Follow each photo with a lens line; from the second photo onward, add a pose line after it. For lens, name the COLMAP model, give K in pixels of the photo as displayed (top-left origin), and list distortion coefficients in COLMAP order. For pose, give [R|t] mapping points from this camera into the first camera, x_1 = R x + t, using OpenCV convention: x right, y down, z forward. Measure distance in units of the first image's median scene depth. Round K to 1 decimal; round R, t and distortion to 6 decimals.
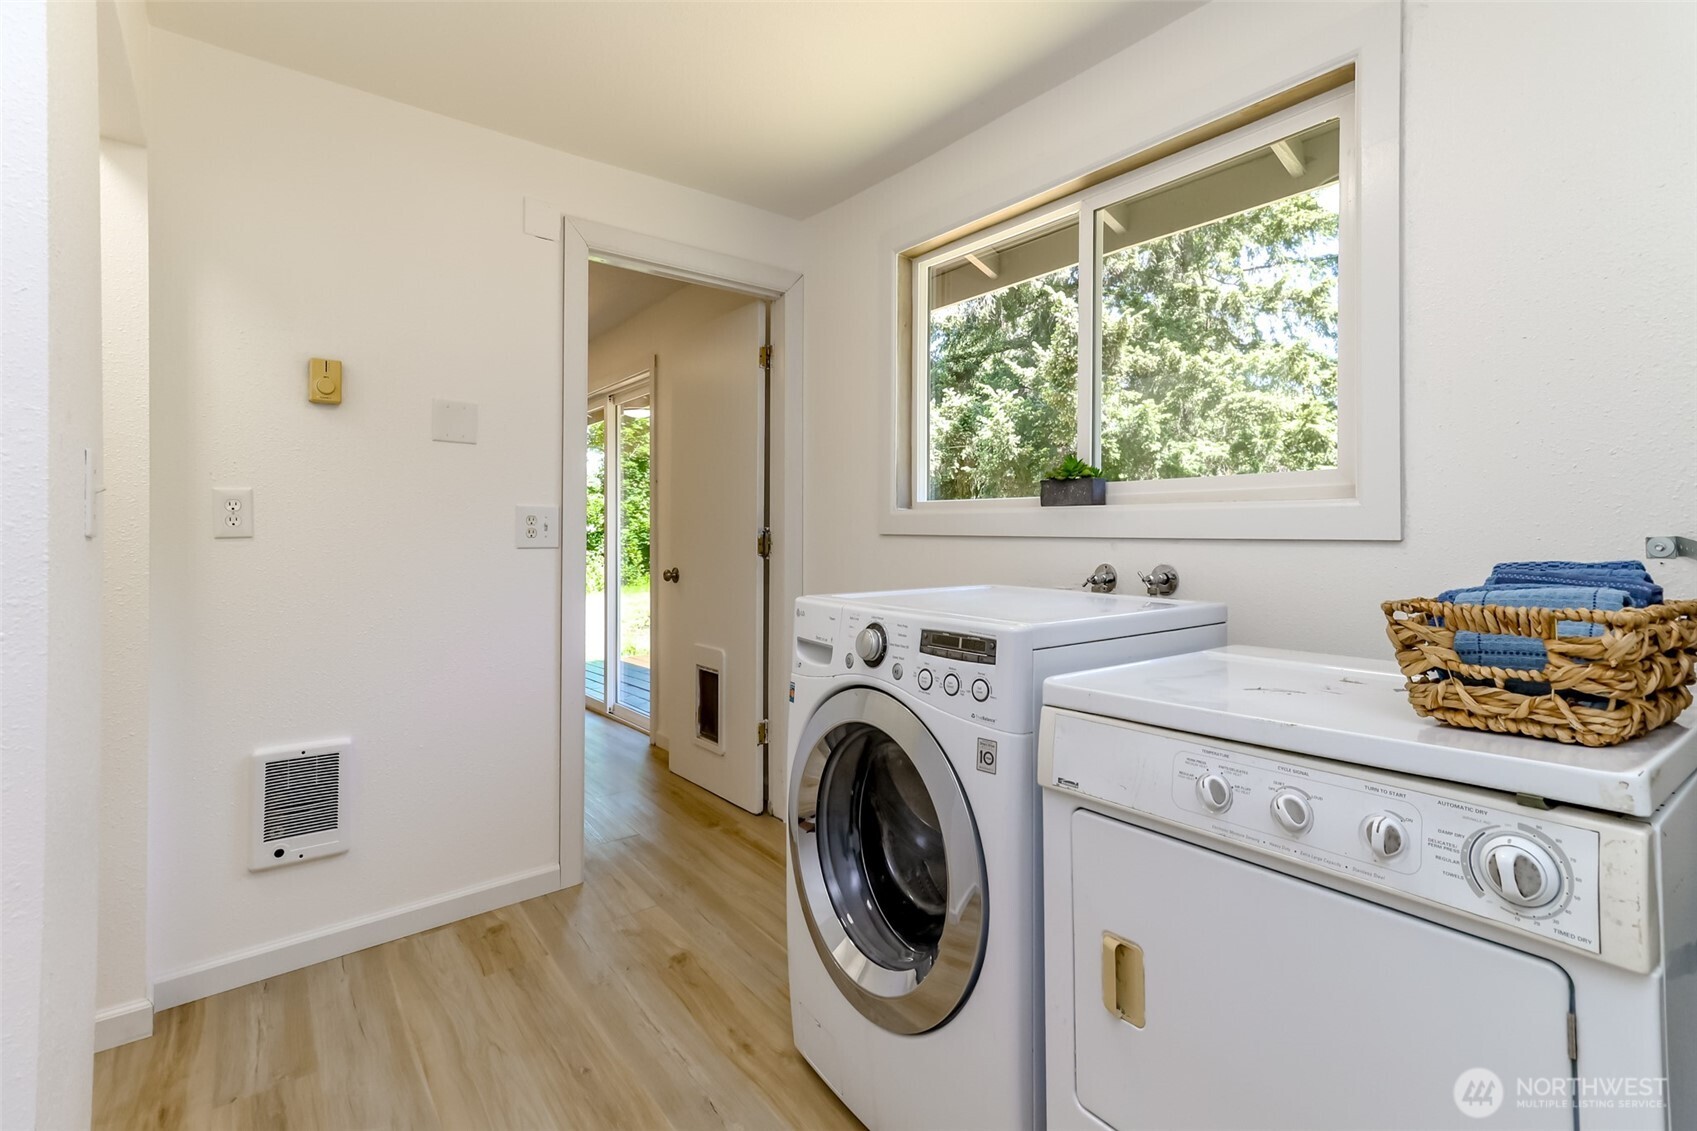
lens RADIAL K [[796.3, 0, 852.8], [0, 796.3, 529.5], [0, 0, 1]] dist [0.017355, 0.000464]
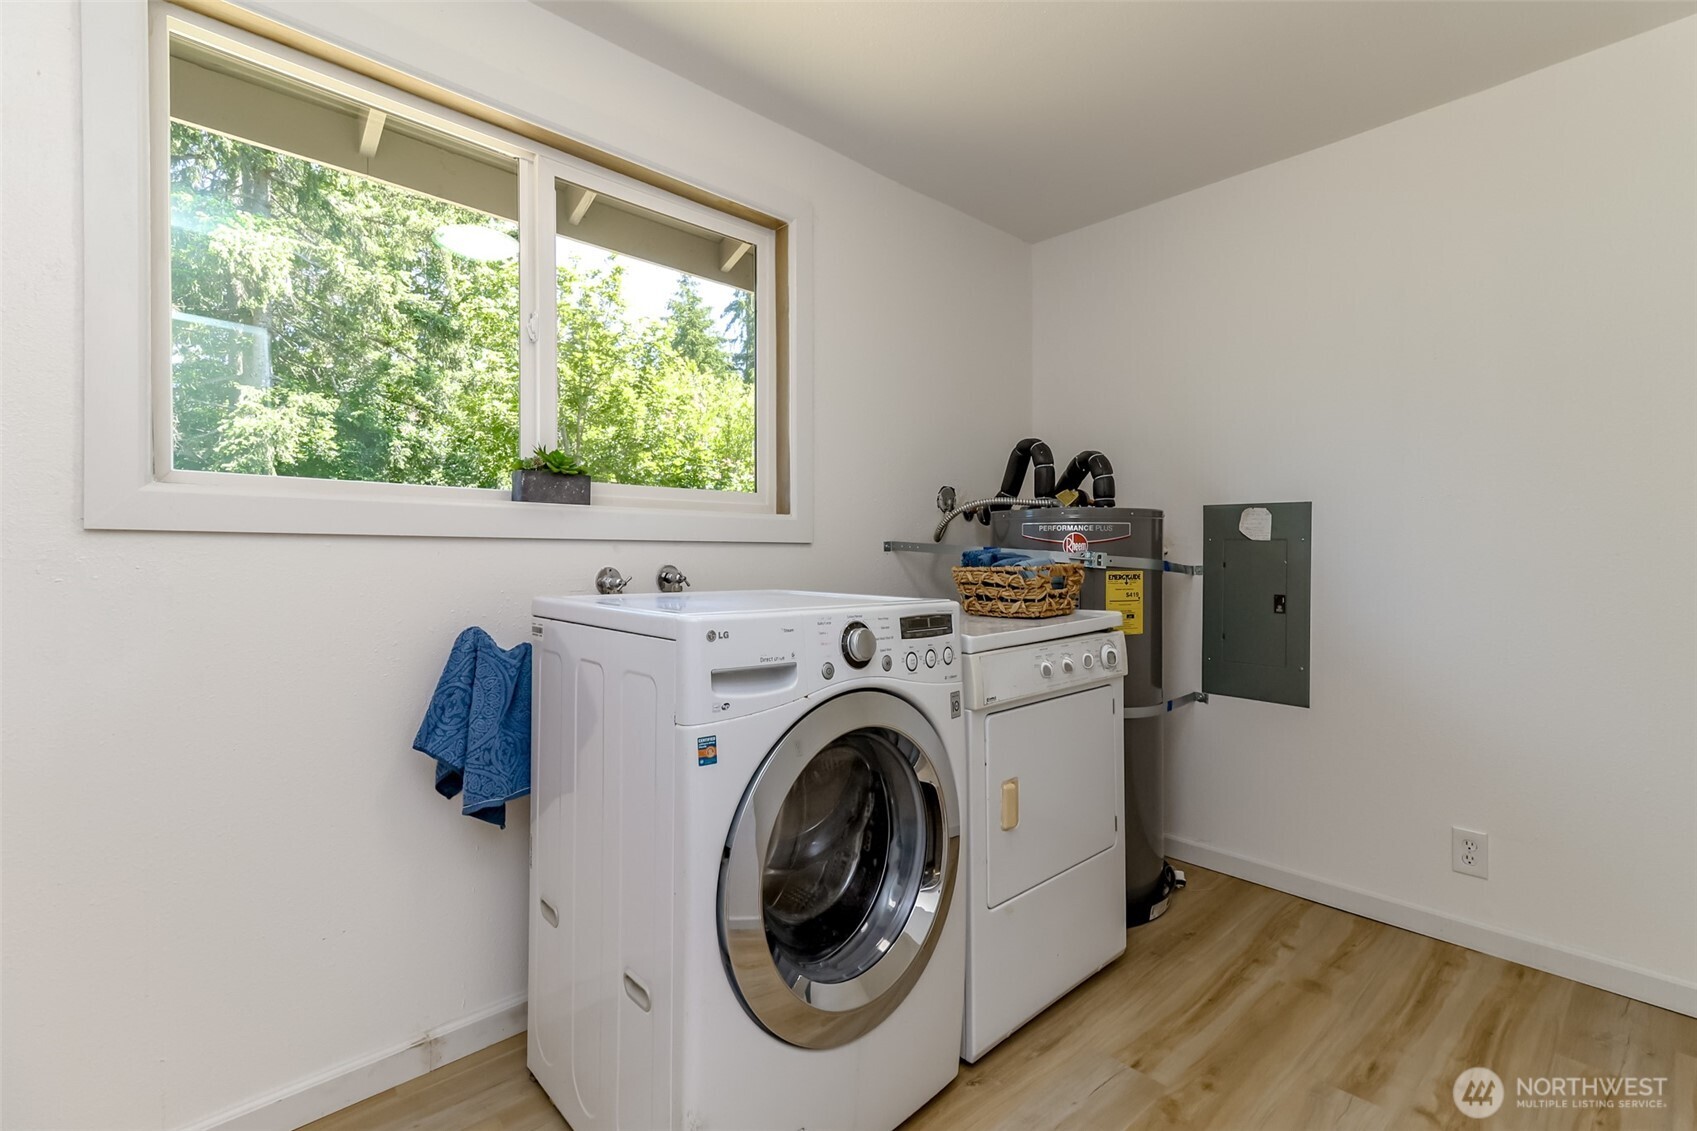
lens RADIAL K [[767.2, 0, 847.7], [0, 767.2, 548.1], [0, 0, 1]] dist [0.087926, -0.000012]
pose [[-0.089199, 0.000984, 0.996013, -0.824793], [-0.005732, 0.999982, -0.001501, 0.026264], [-0.995997, -0.005843, -0.089191, 1.001693]]
